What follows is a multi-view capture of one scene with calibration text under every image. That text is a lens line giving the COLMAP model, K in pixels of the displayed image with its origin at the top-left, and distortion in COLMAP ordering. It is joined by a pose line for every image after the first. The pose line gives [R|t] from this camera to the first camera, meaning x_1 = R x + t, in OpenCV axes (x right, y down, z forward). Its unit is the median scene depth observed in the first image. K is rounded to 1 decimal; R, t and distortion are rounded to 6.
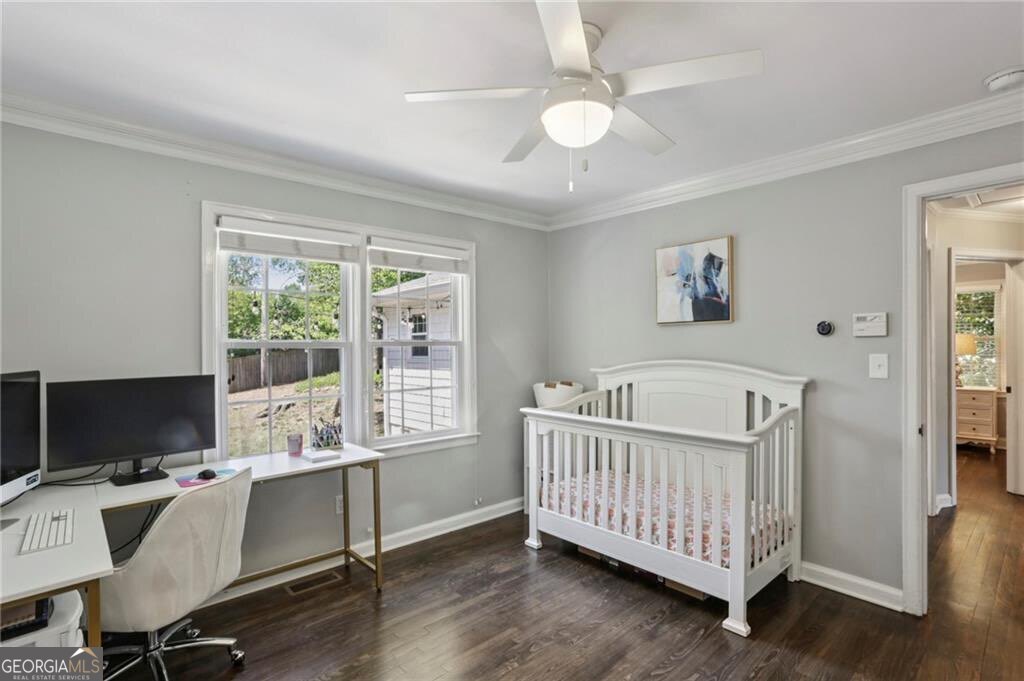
lens RADIAL K [[498.1, 0, 511.2], [0, 498.1, 338.8], [0, 0, 1]] dist [-0.048379, 0.028265]
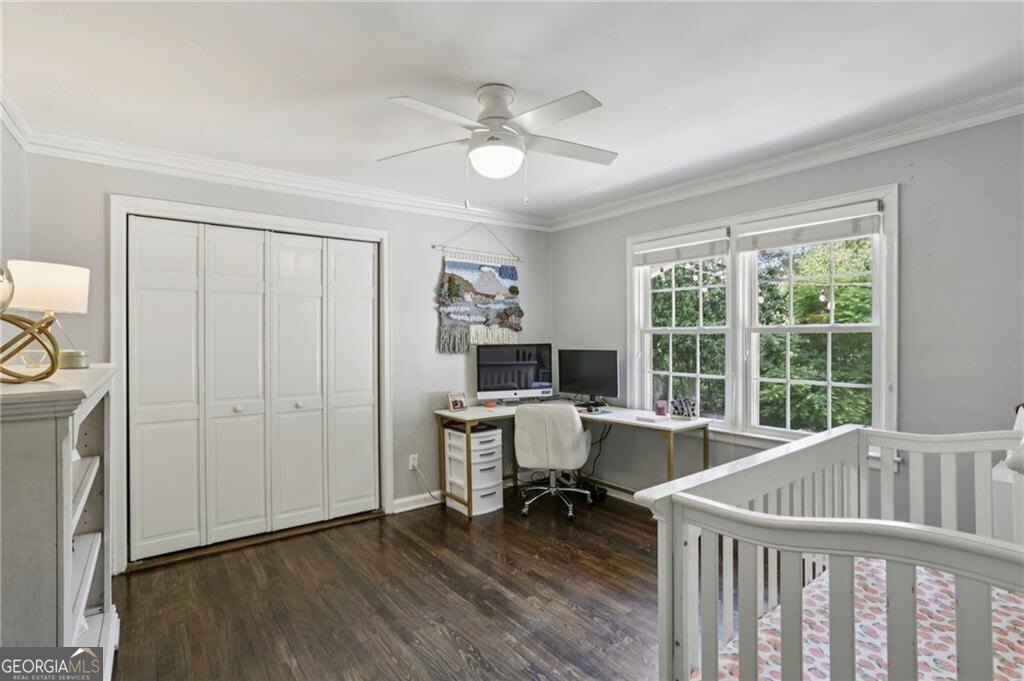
lens RADIAL K [[498.1, 0, 511.2], [0, 498.1, 338.8], [0, 0, 1]] dist [-0.048379, 0.028265]
pose [[-0.093316, 0.017947, -0.995475, 0.995445], [0.006267, 0.999828, 0.017438, 0.006018], [0.995617, -0.004611, -0.093413, 0.816696]]
